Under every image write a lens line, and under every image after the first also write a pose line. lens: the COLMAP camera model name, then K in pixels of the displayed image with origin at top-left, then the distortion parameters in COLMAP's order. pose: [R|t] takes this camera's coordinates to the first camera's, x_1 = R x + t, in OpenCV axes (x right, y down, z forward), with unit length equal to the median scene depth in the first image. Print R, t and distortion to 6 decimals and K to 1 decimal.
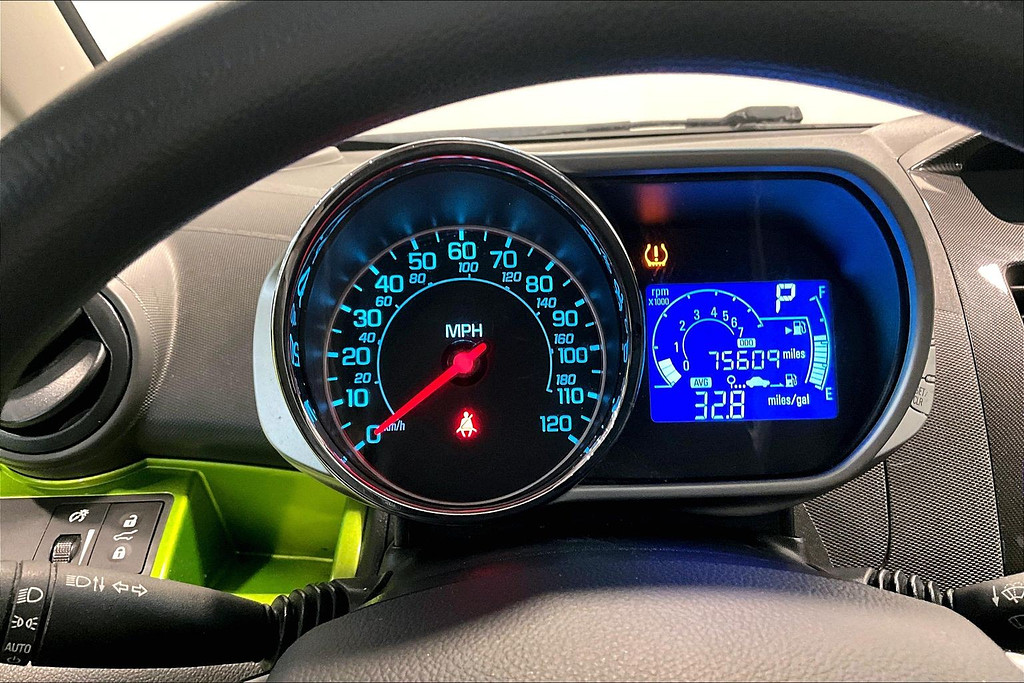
lens RADIAL K [[886.6, 0, 511.4], [0, 886.6, 341.3], [0, 0, 1]] dist [0.077788, -0.130040]
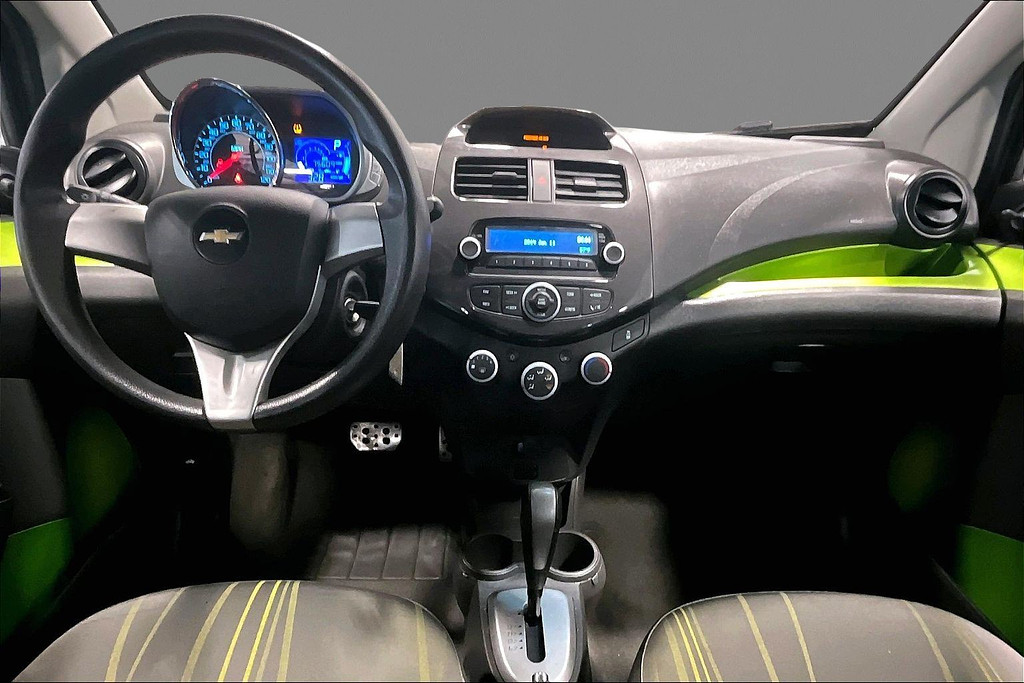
lens RADIAL K [[637.7, 0, 513.9], [0, 637.7, 465.4], [0, 0, 1]] dist [-0.005862, 0.000631]
pose [[0.997802, 0.037919, 0.054349, 0.883568], [-0.048803, 0.975274, 0.215544, 0.572536], [-0.044832, -0.217723, 0.974980, -1.598201]]
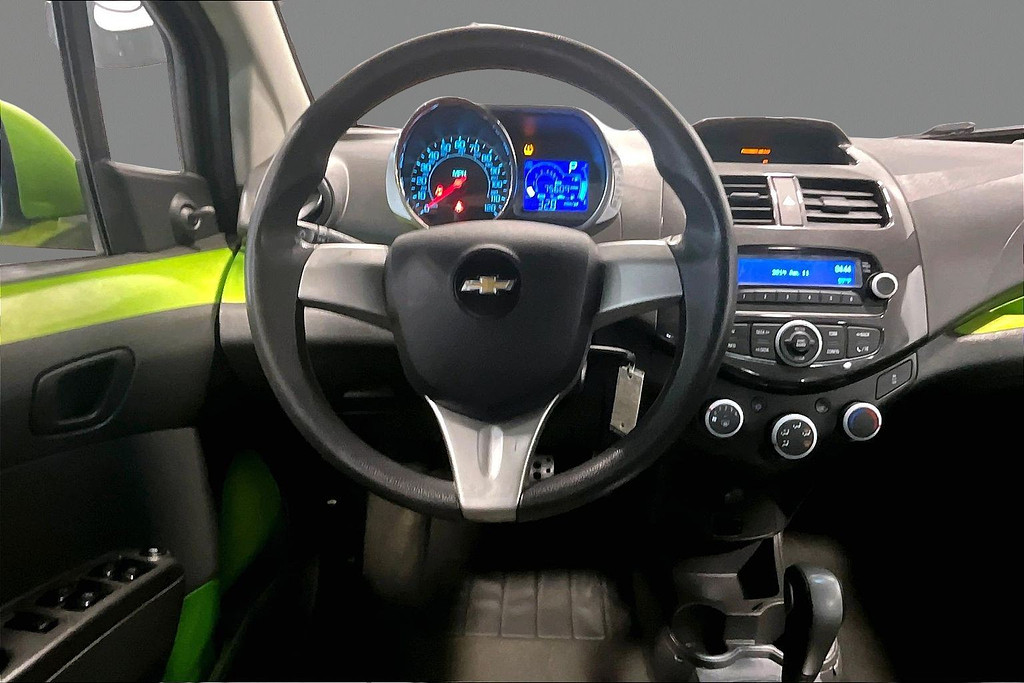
lens RADIAL K [[637.7, 0, 508.9], [0, 637.7, 402.1], [0, 0, 1]] dist [-0.005862, 0.000631]
pose [[0.998845, 0.047363, -0.008074, 0.156426], [-0.045734, 0.988753, 0.142394, 0.413023], [0.014727, -0.141861, 0.989777, -1.123034]]
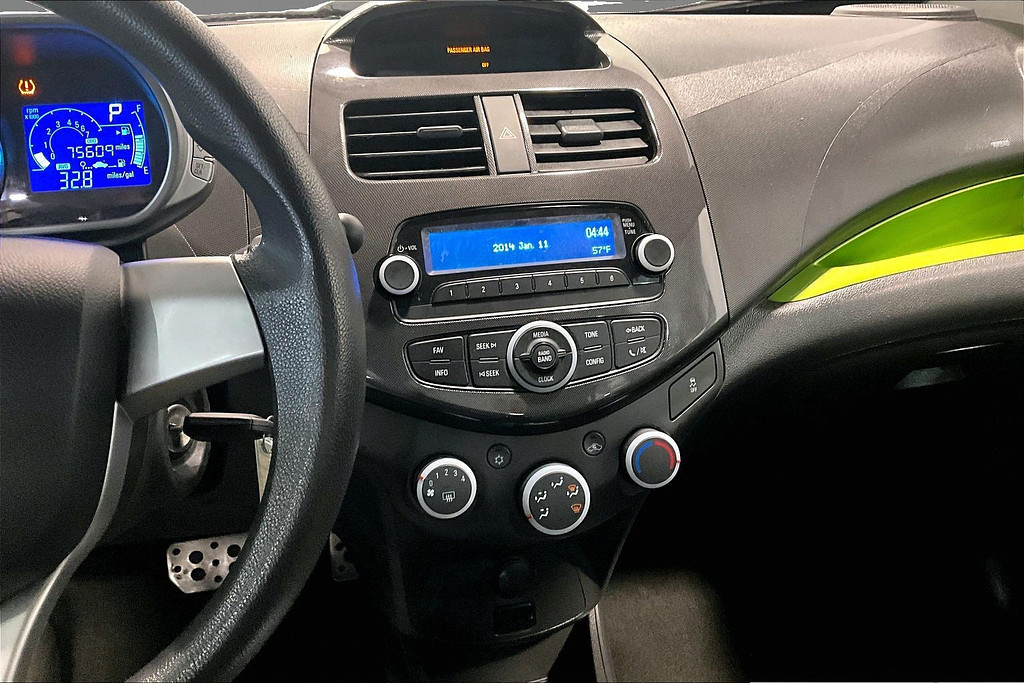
lens RADIAL K [[886.6, 0, 516.1], [0, 886.6, 342.0], [0, 0, 1]] dist [0.077788, -0.130040]
pose [[0.973125, -0.079674, 0.216055, 0.637443], [0.053656, 0.990865, 0.123726, 0.205396], [-0.223939, -0.108809, 0.968510, -0.805387]]
